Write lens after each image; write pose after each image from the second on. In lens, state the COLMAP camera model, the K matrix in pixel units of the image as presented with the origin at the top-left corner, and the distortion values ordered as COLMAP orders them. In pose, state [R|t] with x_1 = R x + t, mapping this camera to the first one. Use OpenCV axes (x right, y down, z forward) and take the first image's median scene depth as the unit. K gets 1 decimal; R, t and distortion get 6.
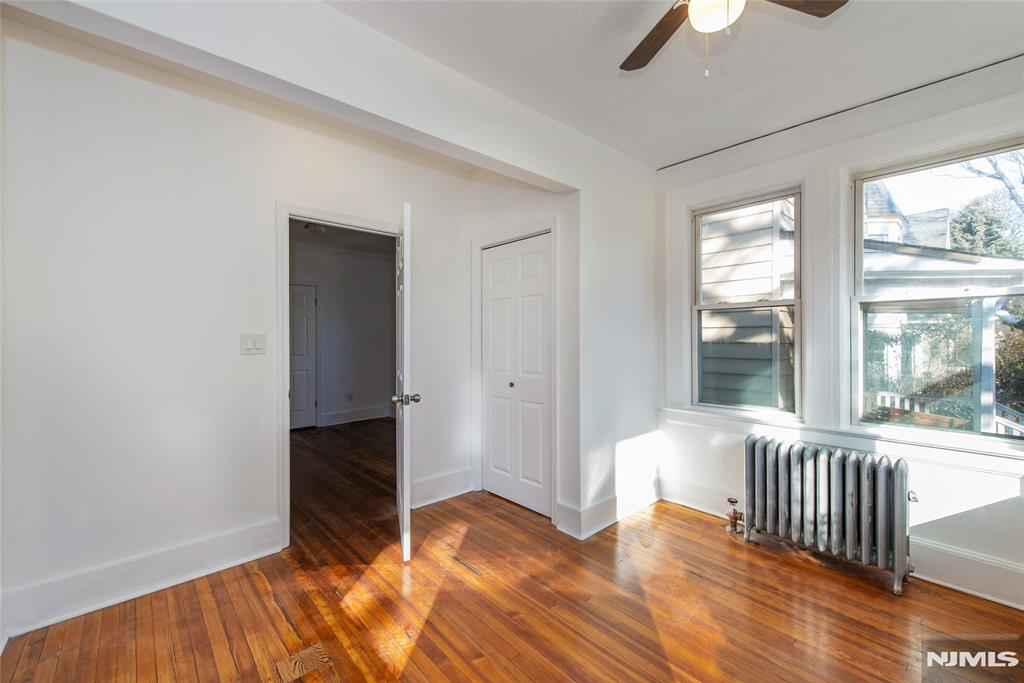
lens RADIAL K [[412.6, 0, 515.5], [0, 412.6, 338.8], [0, 0, 1]] dist [0.000178, -0.000226]
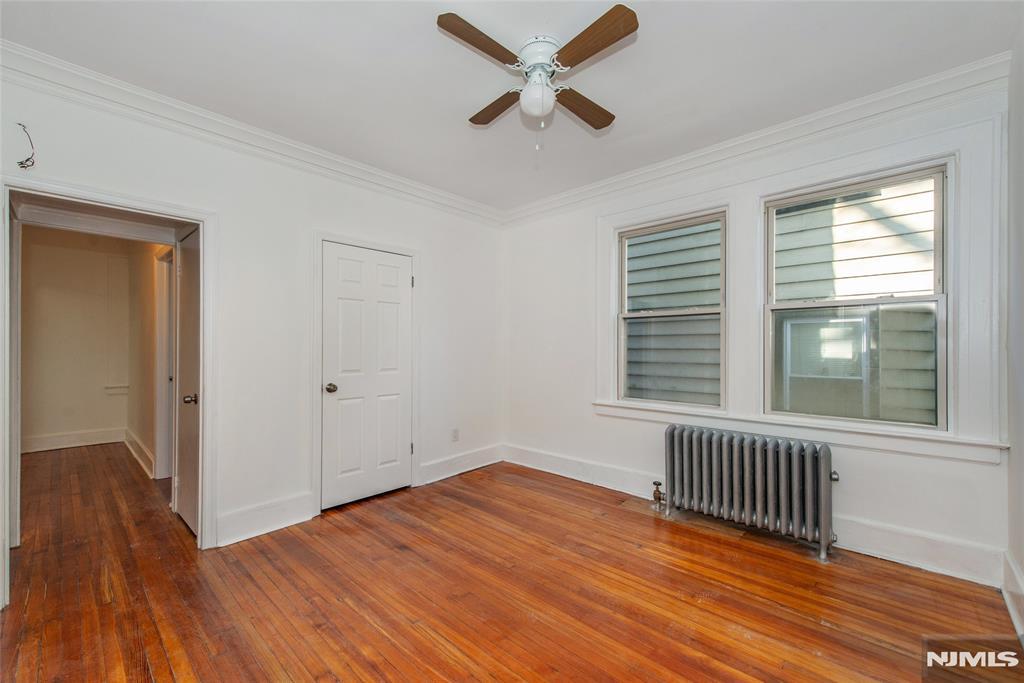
lens RADIAL K [[412.6, 0, 515.5], [0, 412.6, 338.8], [0, 0, 1]] dist [0.000178, -0.000226]
pose [[0.996342, 0.003224, 0.085395, -0.551038], [-0.001336, 0.999753, -0.022164, 0.014407], [-0.085445, 0.021969, 0.996101, 0.547375]]
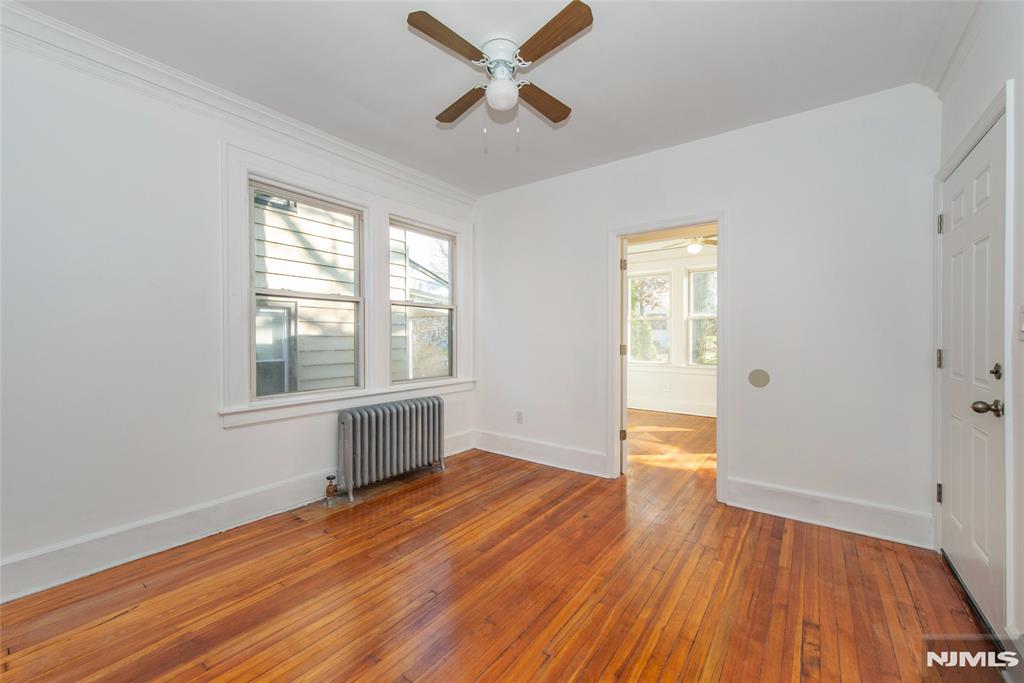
lens RADIAL K [[412.6, 0, 515.5], [0, 412.6, 338.8], [0, 0, 1]] dist [0.000178, -0.000226]
pose [[-0.199870, -0.004875, 0.979810, -0.972517], [0.001534, 0.999985, 0.005289, 0.019841], [-0.979821, 0.002560, -0.199859, 1.098147]]
